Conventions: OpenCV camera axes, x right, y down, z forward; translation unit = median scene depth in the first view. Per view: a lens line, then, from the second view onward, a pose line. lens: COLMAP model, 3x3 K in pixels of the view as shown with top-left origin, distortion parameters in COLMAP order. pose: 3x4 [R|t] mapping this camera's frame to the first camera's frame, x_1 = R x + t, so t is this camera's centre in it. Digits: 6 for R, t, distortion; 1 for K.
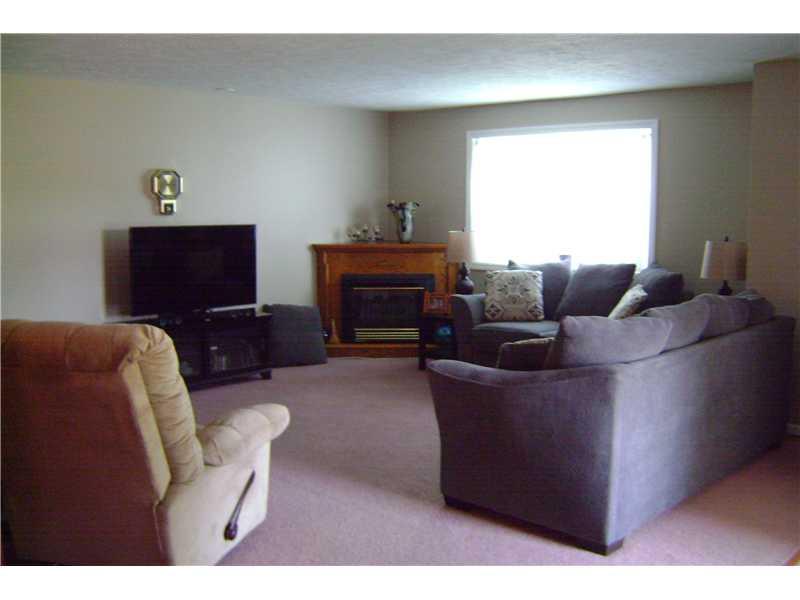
lens RADIAL K [[838.2, 0, 410.5], [0, 838.2, 273.2], [0, 0, 1]] dist [-0.125854, 0.035781]
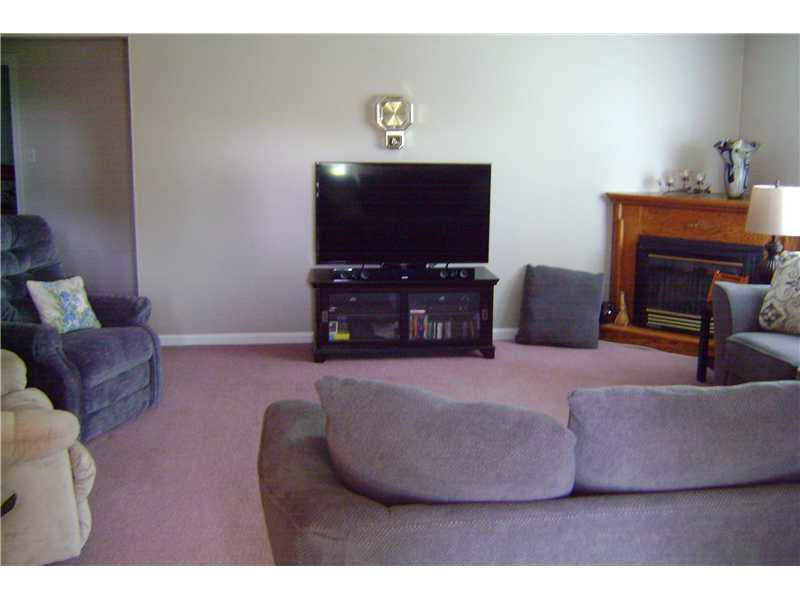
lens RADIAL K [[838.2, 0, 410.5], [0, 838.2, 273.2], [0, 0, 1]] dist [-0.125854, 0.035781]
pose [[0.766242, 0.112656, -0.632600, 0.237035], [-0.063212, 0.992951, 0.100263, -0.026441], [0.639436, -0.036838, 0.767962, 0.297198]]
